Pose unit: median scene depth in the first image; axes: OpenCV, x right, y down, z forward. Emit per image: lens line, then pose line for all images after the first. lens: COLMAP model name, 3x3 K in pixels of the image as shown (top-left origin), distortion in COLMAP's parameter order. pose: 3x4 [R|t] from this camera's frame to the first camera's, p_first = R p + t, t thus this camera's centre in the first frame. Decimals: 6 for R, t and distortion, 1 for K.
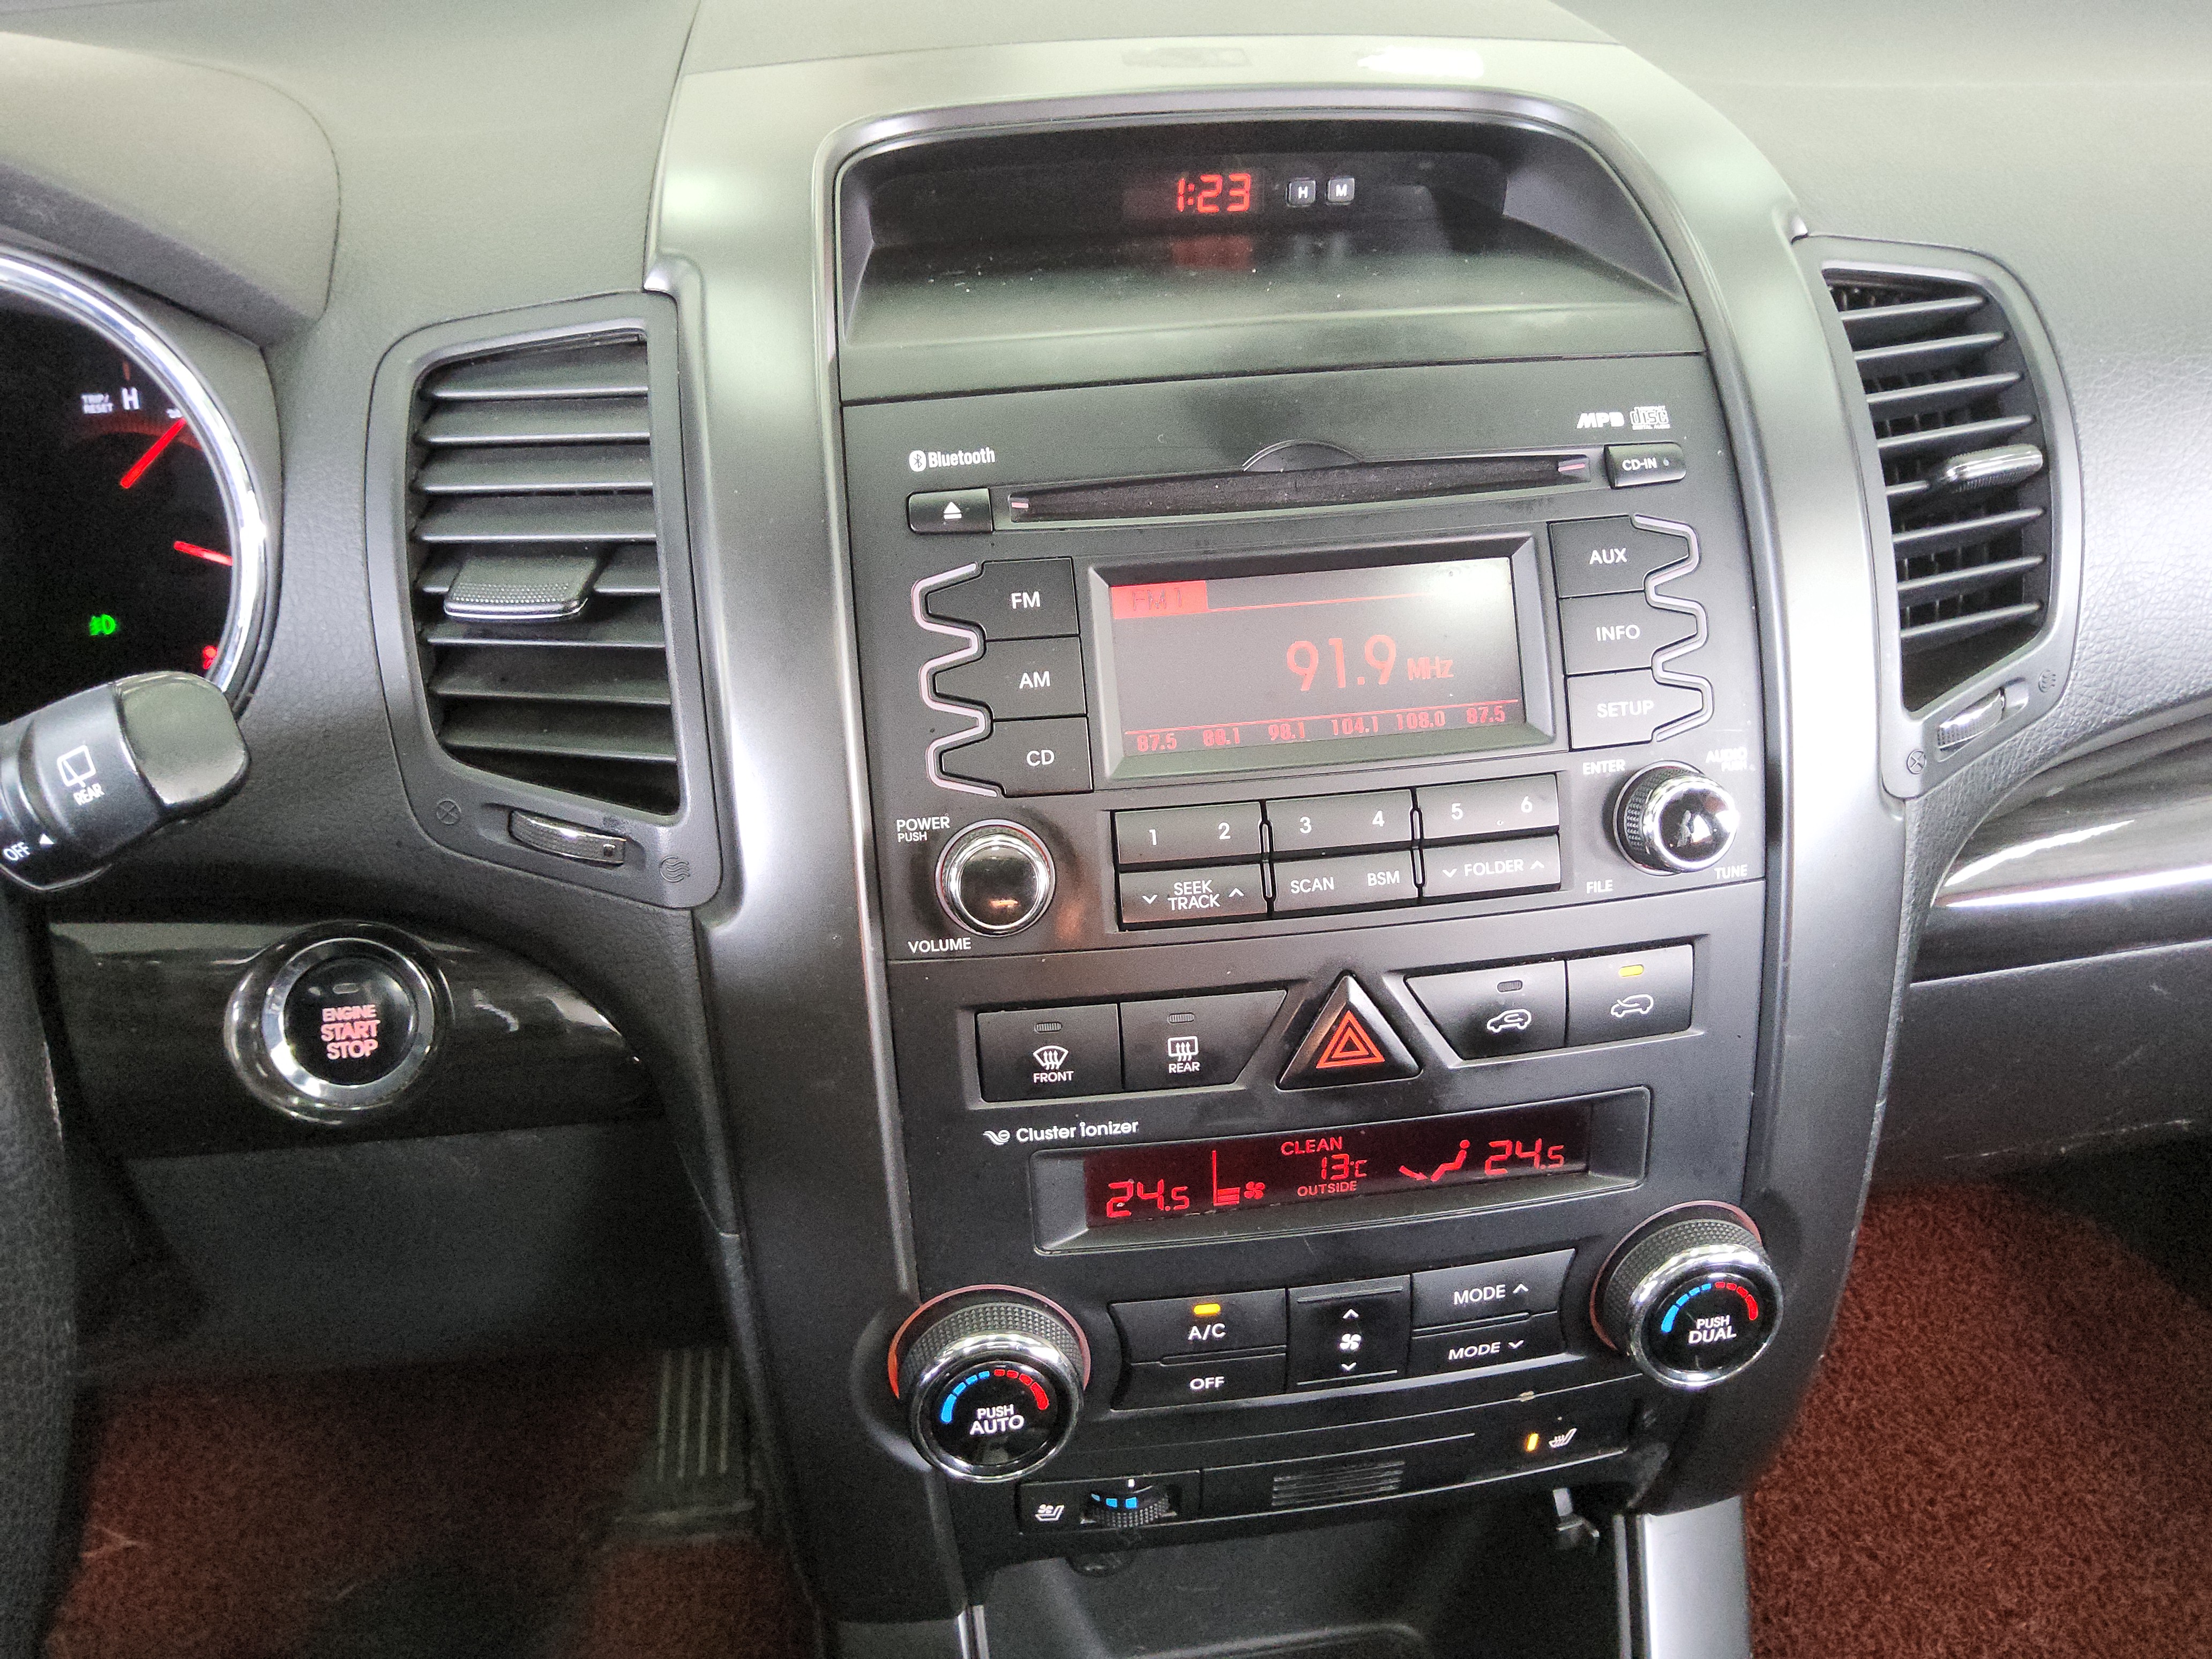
lens RADIAL K [[1648.8, 0, 1106.0], [0, 1648.8, 829.5], [0, 0, 1]] dist [0.097797, -0.161369]
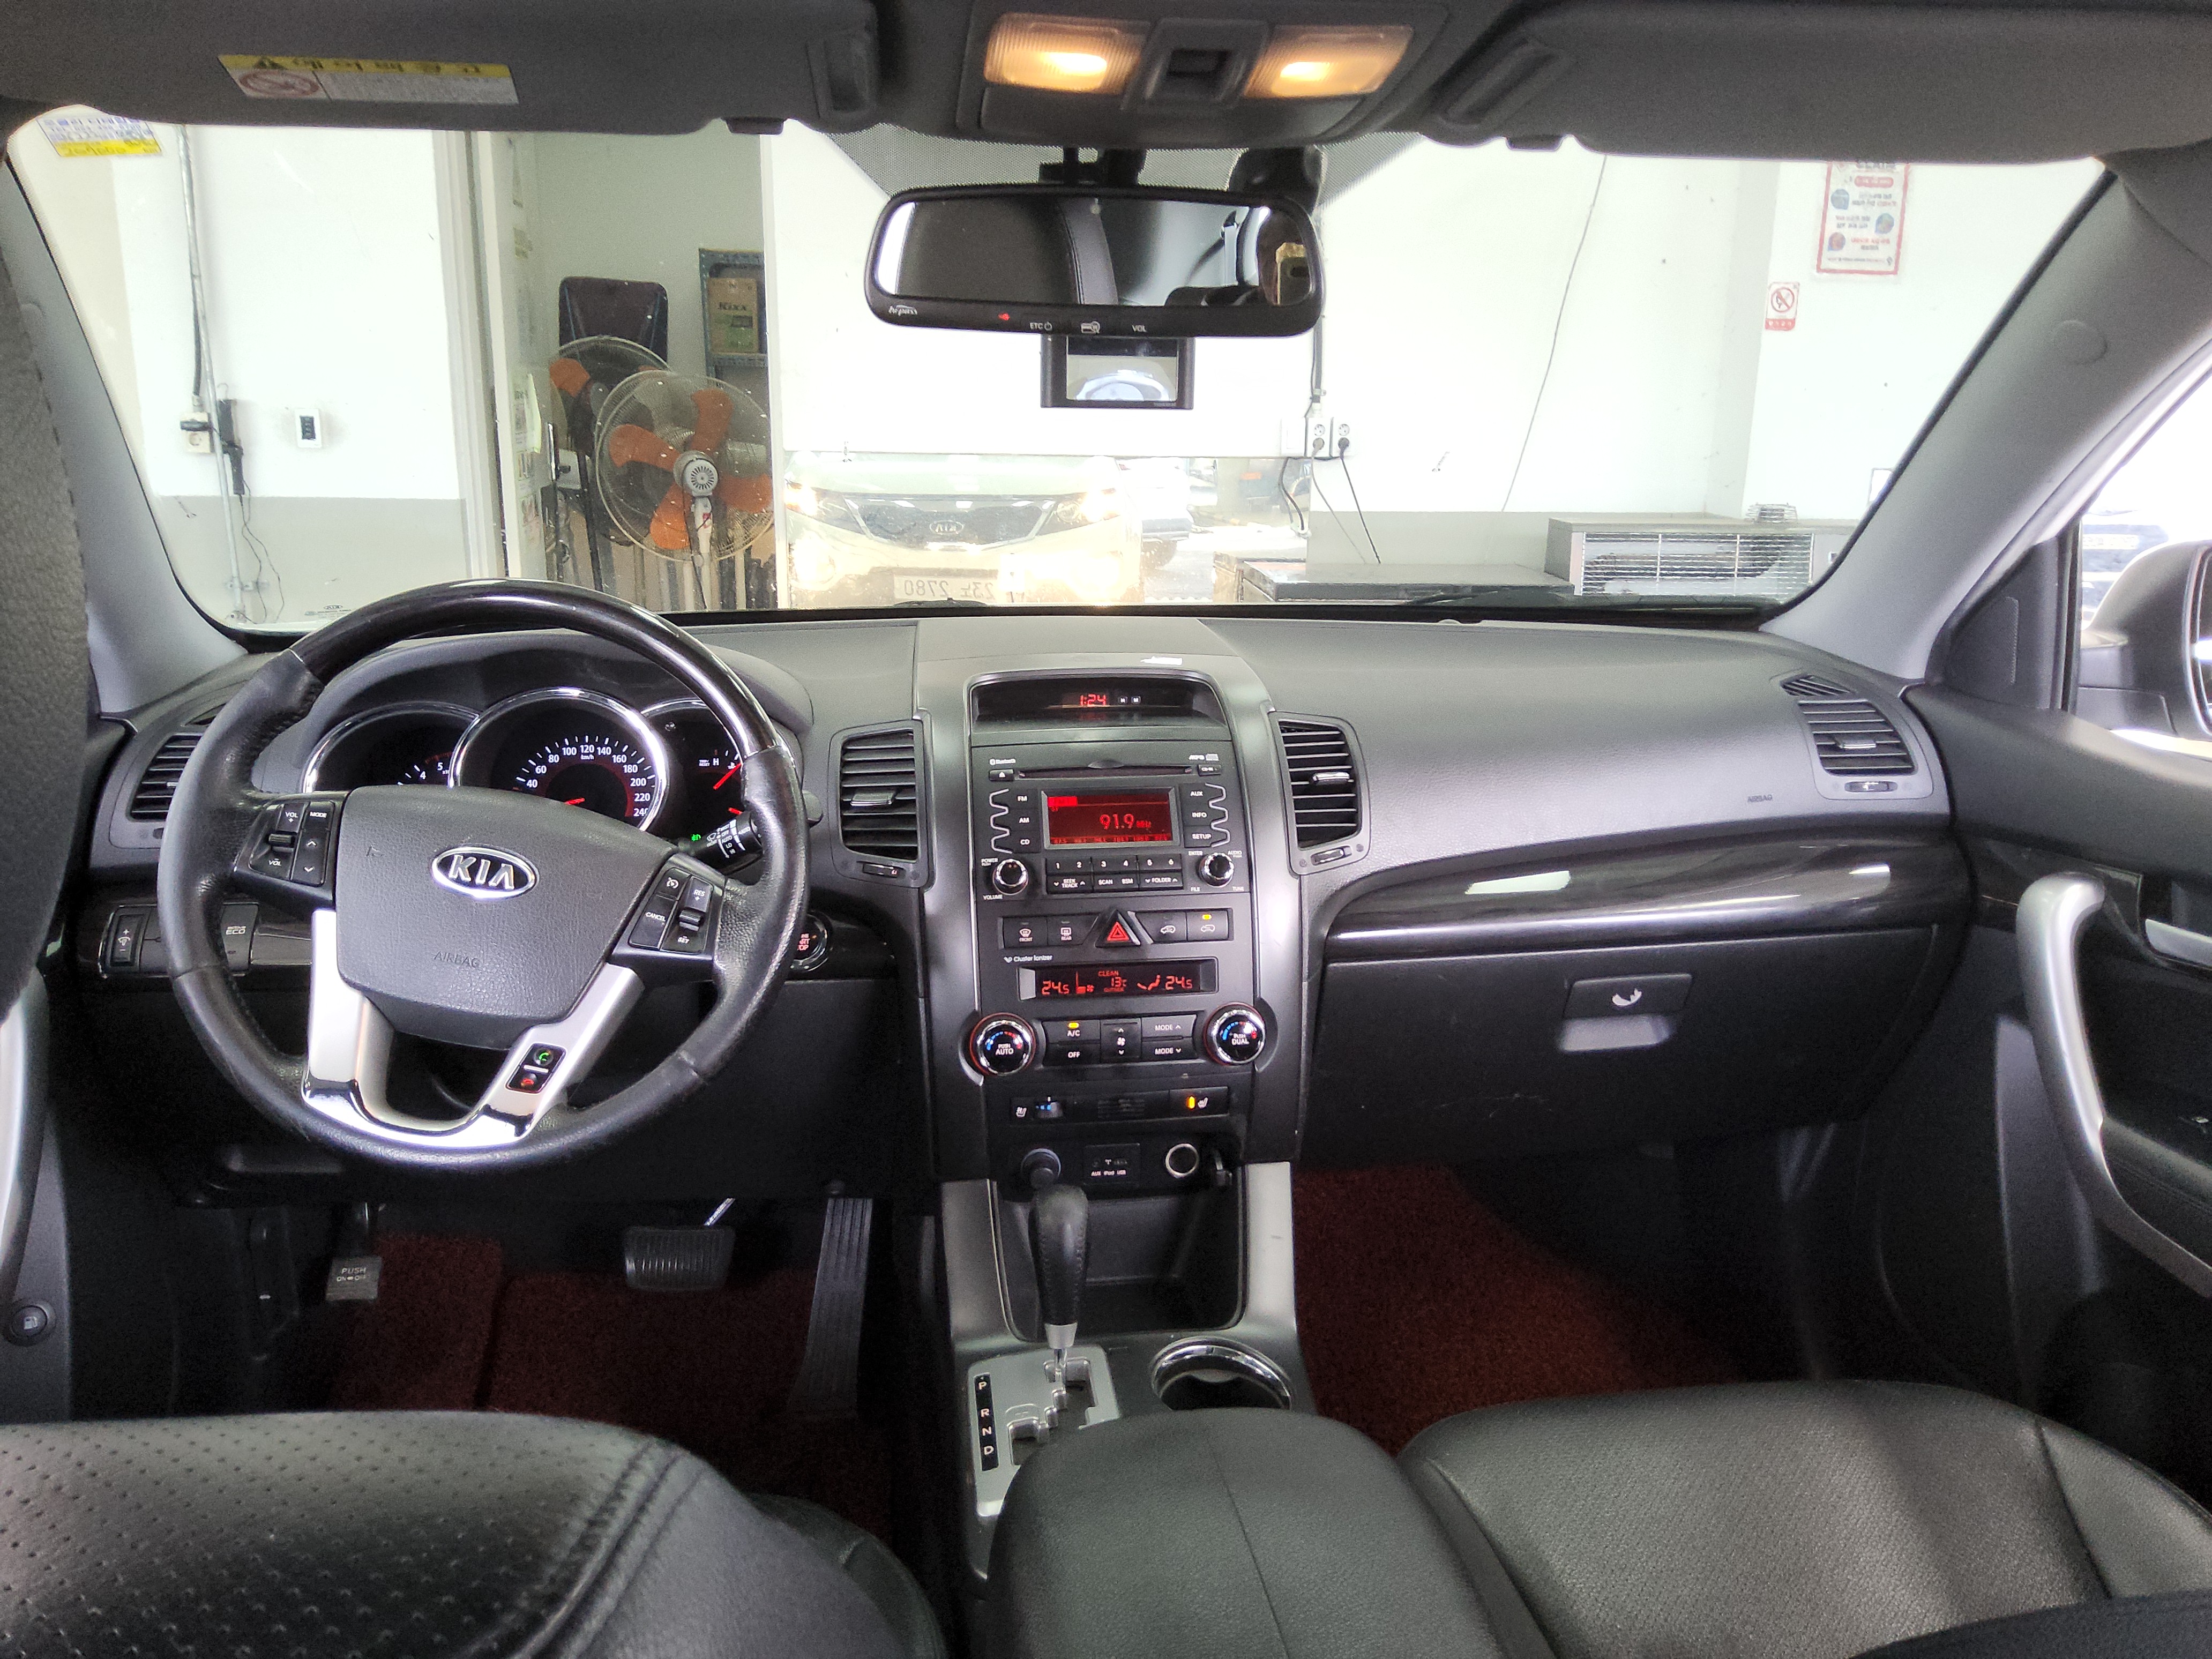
lens RADIAL K [[1648.8, 0, 1106.0], [0, 1648.8, 829.5], [0, 0, 1]] dist [0.097797, -0.161369]
pose [[0.999652, 0.013186, -0.022858, 0.186356], [-0.019870, 0.946118, -0.323212, 0.935548], [0.017364, 0.323554, 0.946050, -2.025461]]
